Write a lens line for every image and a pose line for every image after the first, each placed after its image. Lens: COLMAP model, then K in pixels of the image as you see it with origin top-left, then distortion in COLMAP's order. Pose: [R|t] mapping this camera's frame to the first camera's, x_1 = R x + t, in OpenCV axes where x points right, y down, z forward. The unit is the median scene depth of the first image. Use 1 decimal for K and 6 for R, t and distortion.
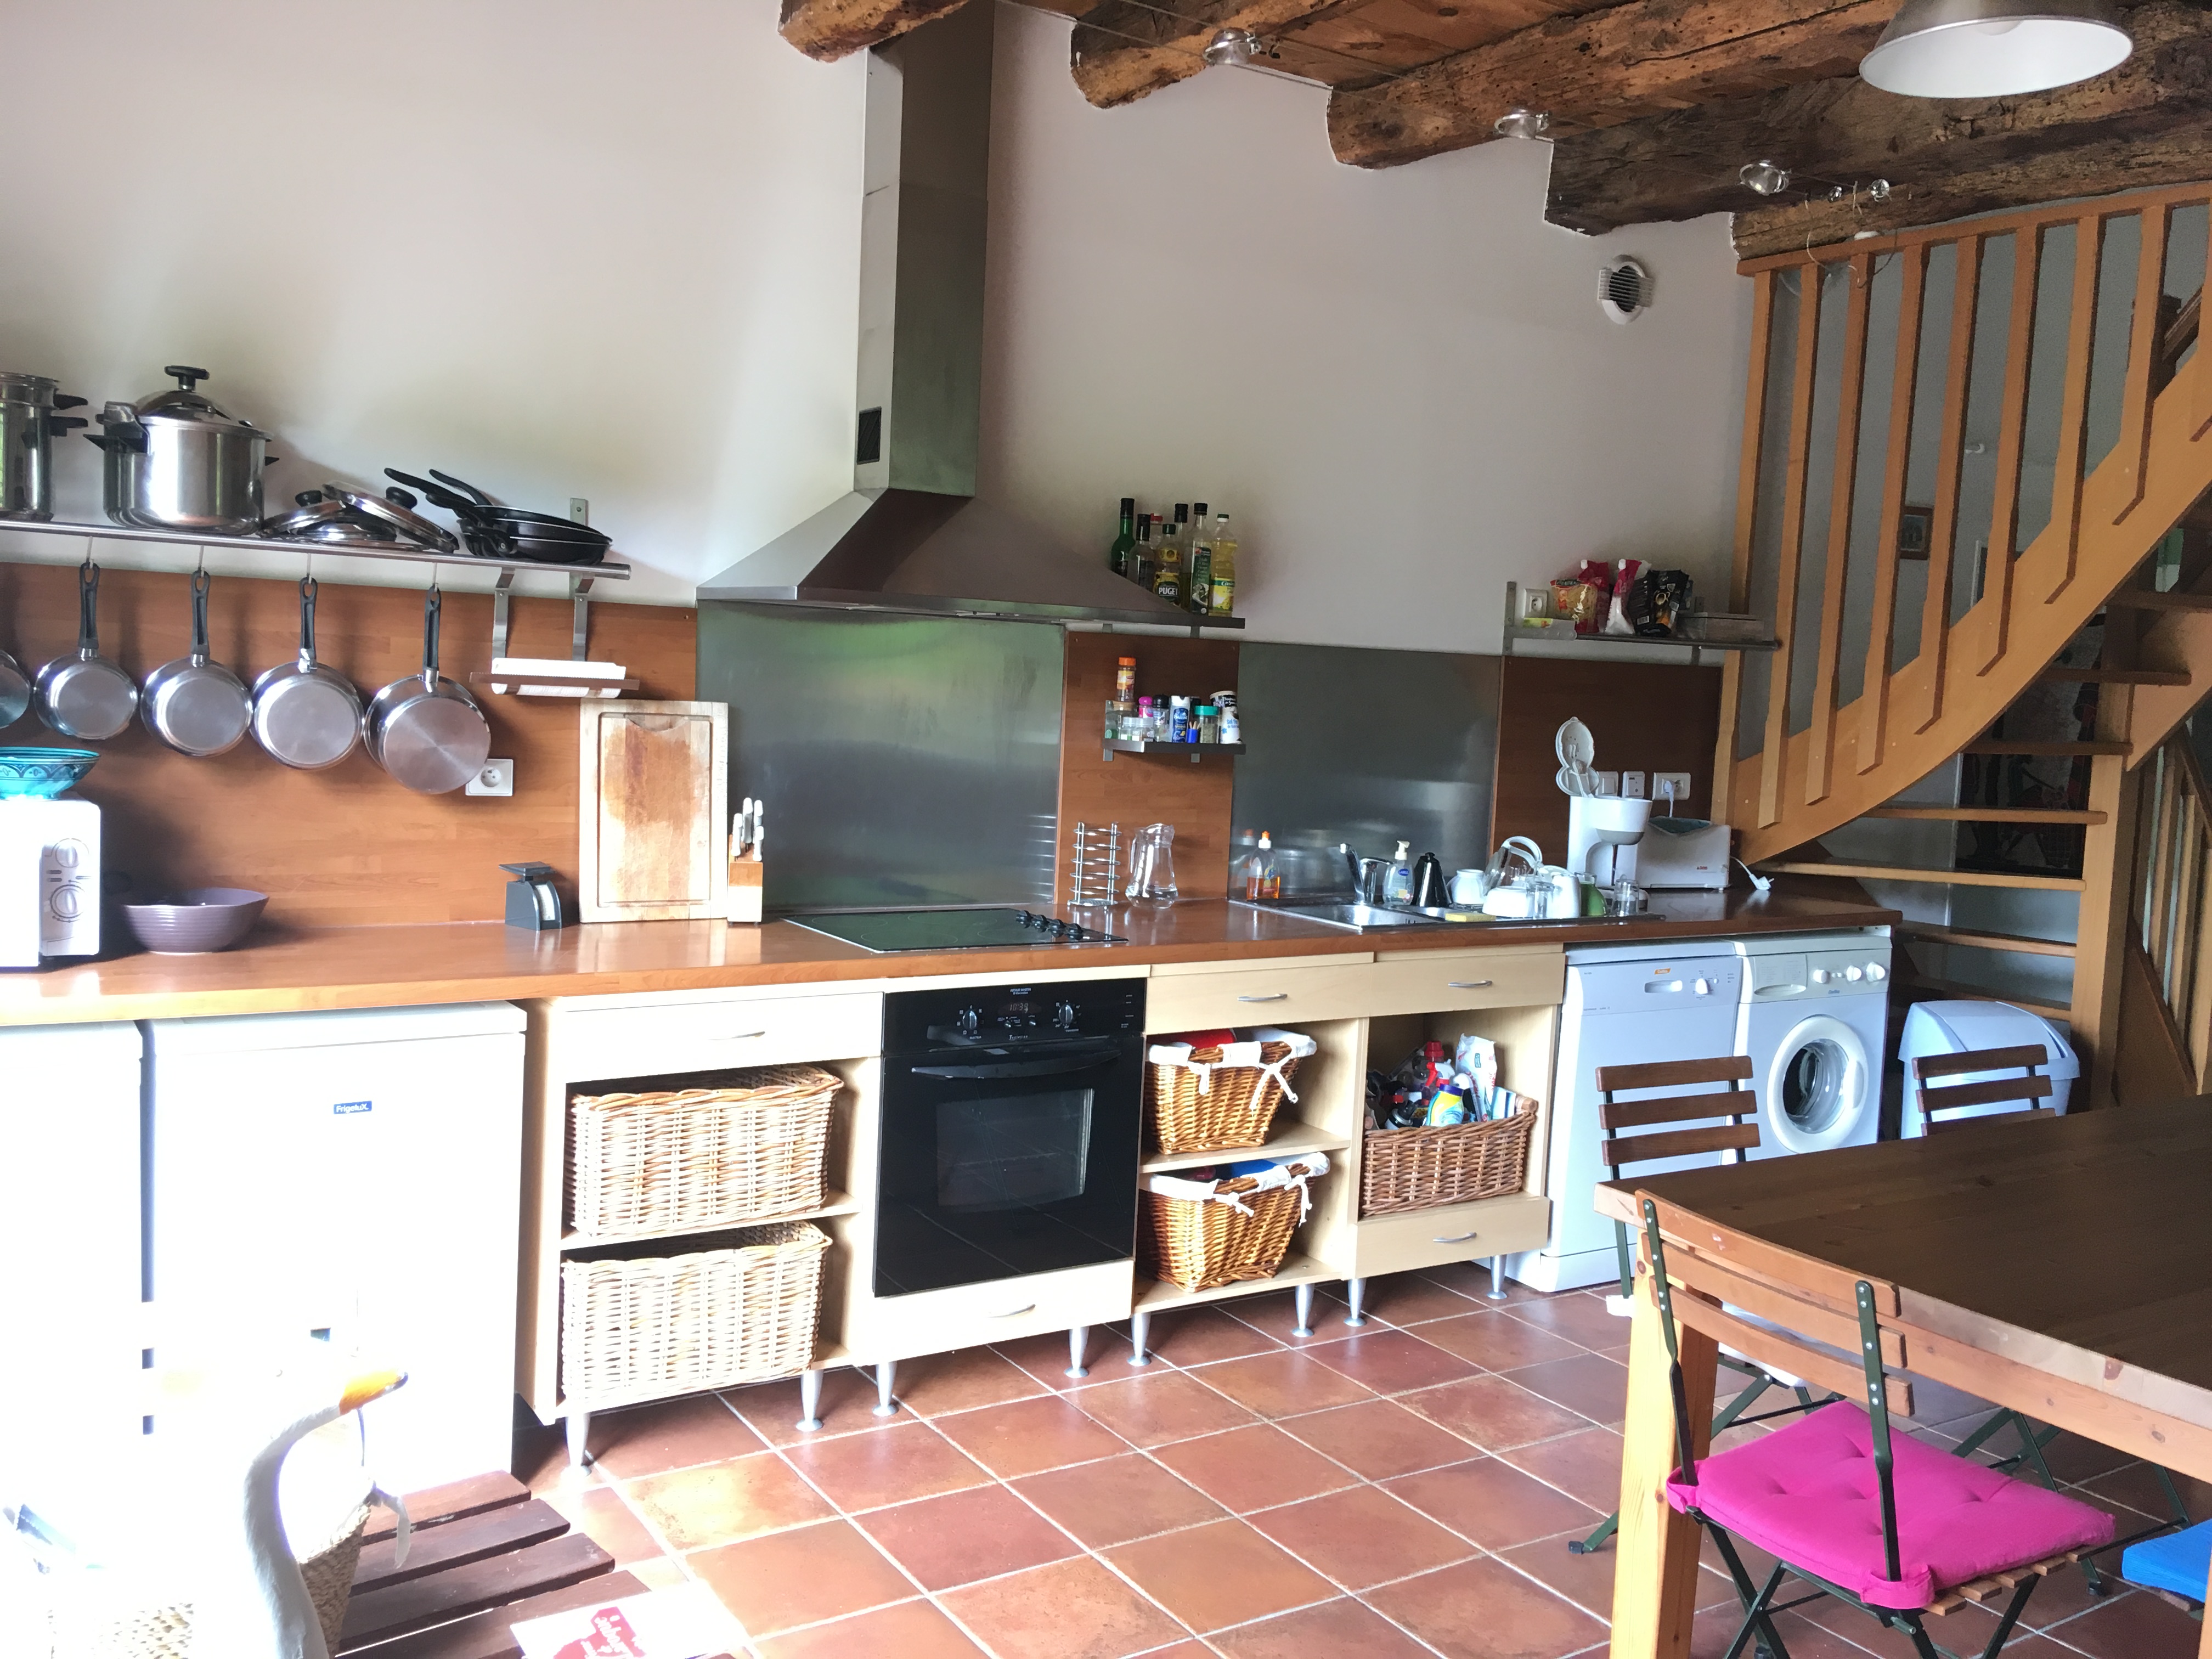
lens RADIAL K [[1862.8, 0, 1107.3], [0, 1862.8, 832.6], [0, 0, 1]] dist [0.011070, -0.007937]
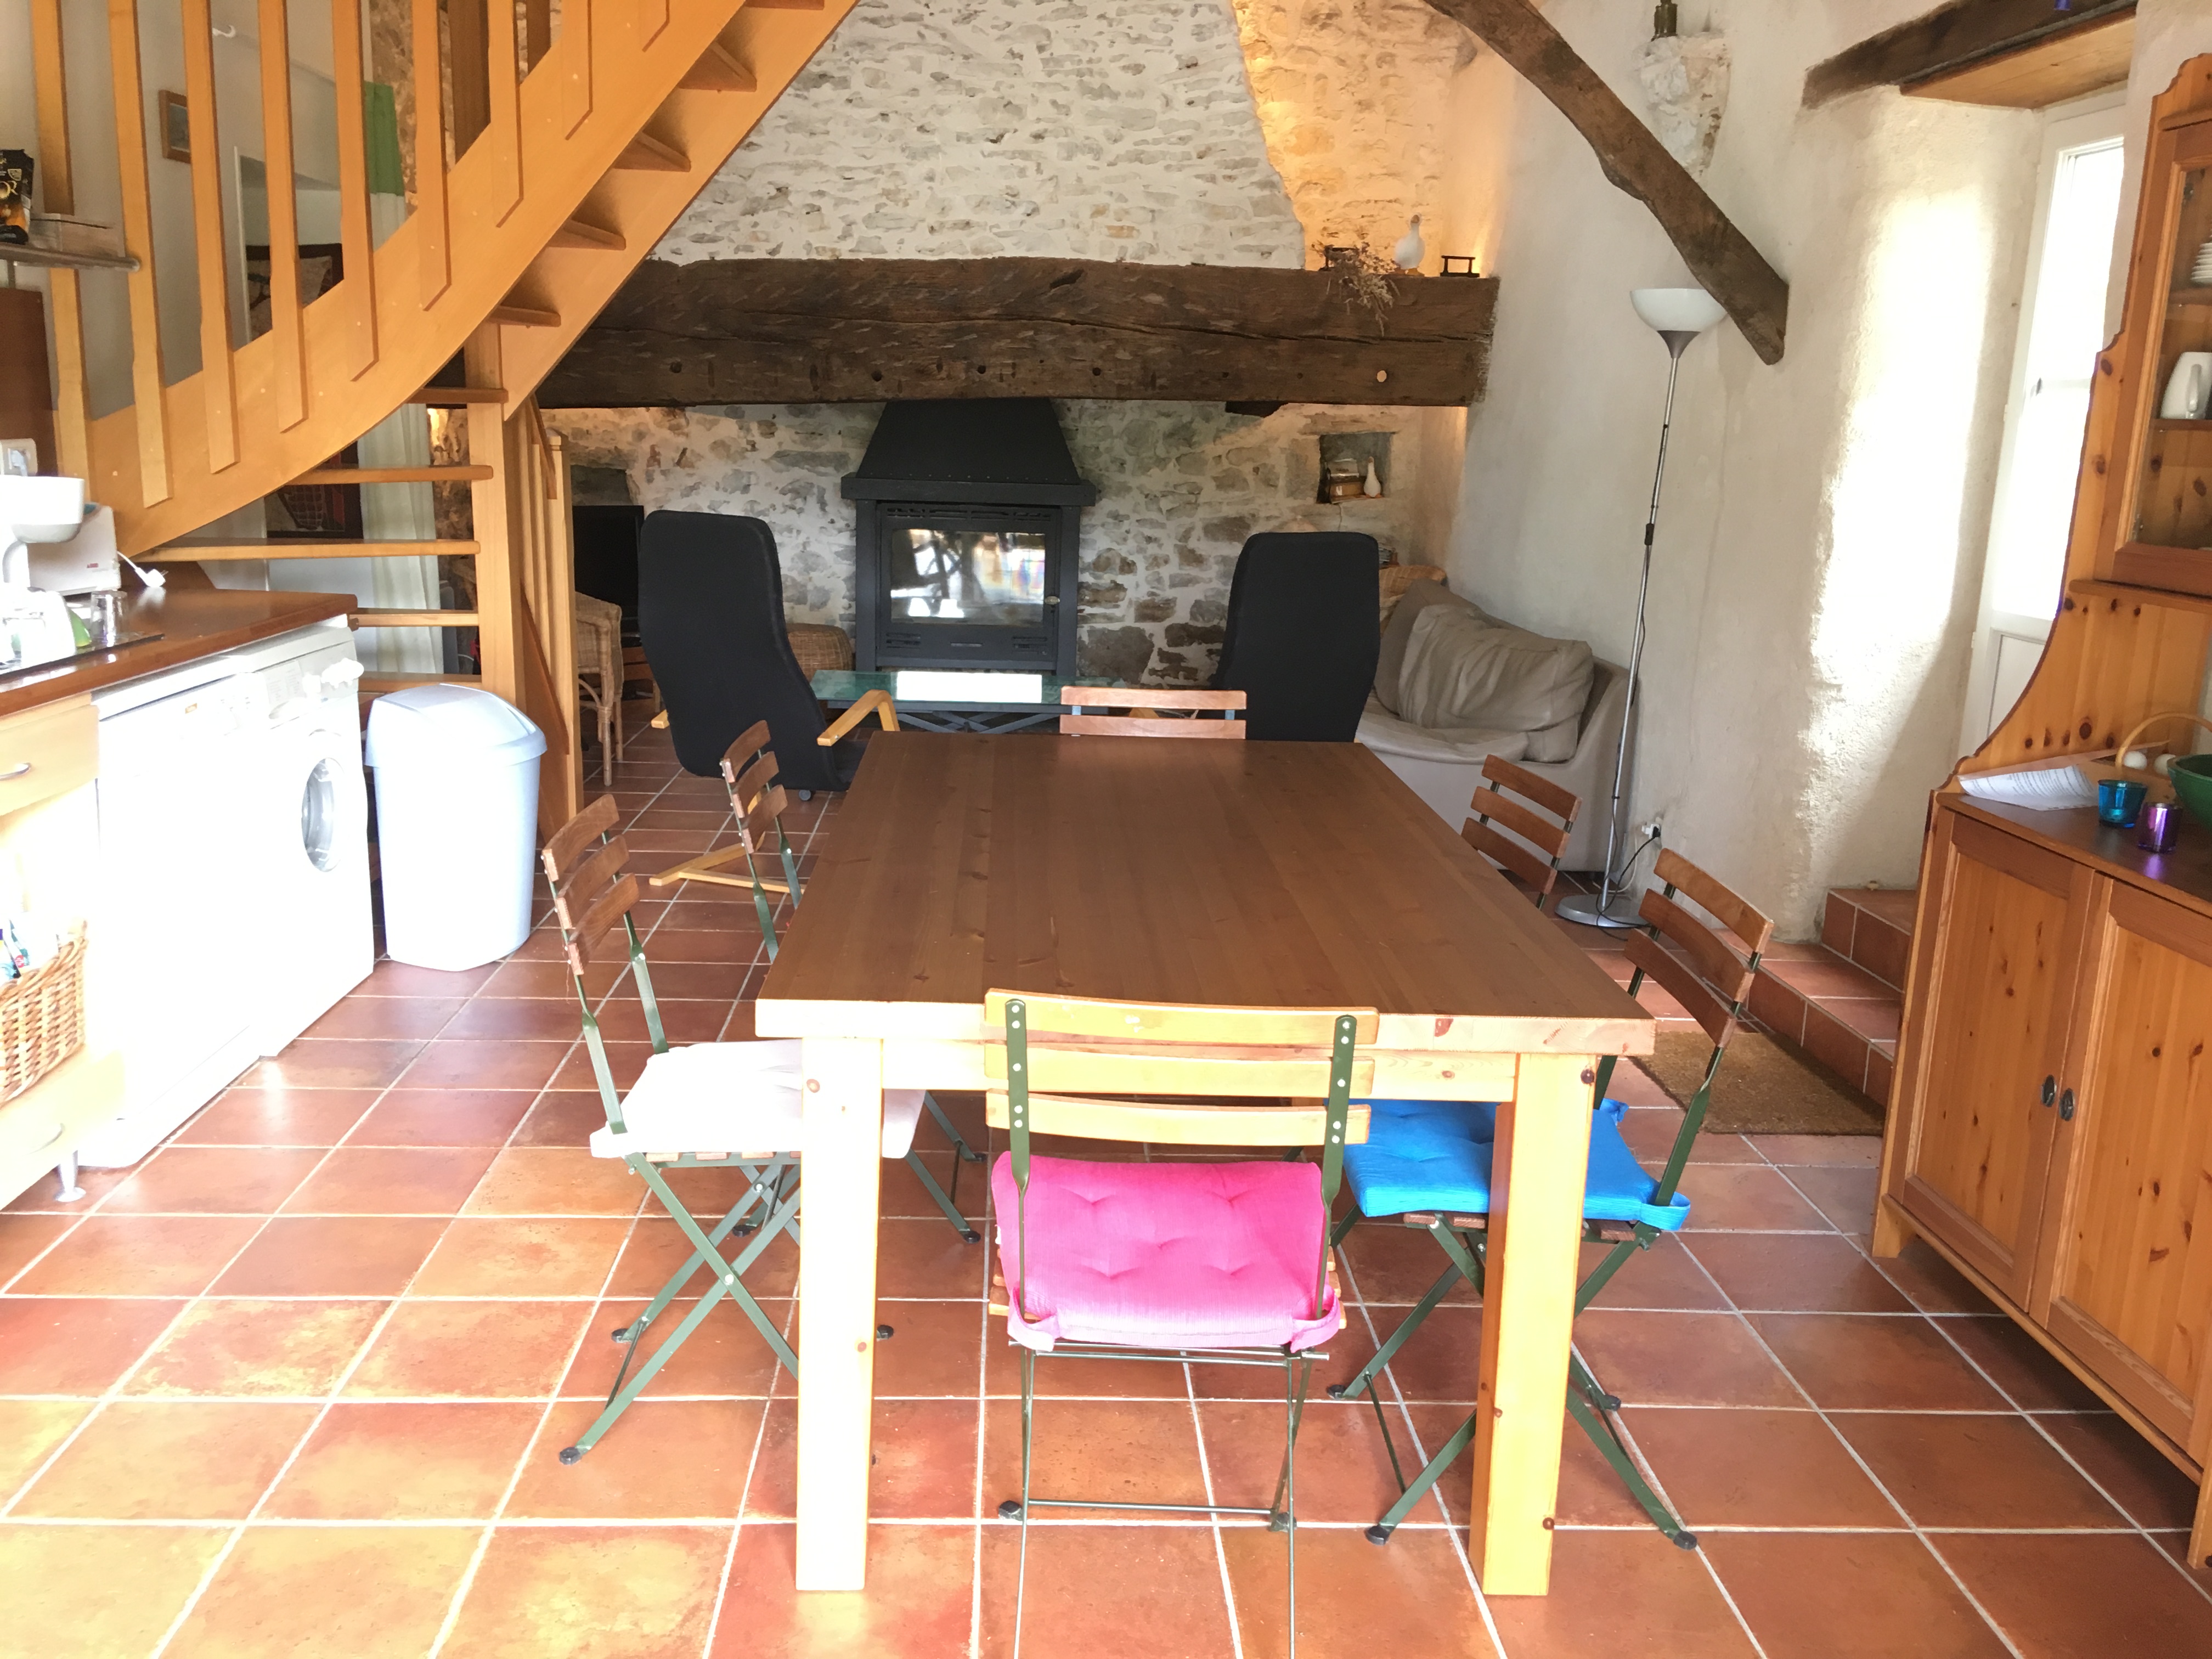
lens RADIAL K [[1862.8, 0, 1108.8], [0, 1862.8, 829.8], [0, 0, 1]] dist [0.011070, -0.007937]
pose [[0.483477, -0.213714, 0.848868, -0.148348], [0.056530, 0.975337, 0.213358, -0.014920], [-0.873530, -0.055167, 0.483634, 0.269706]]
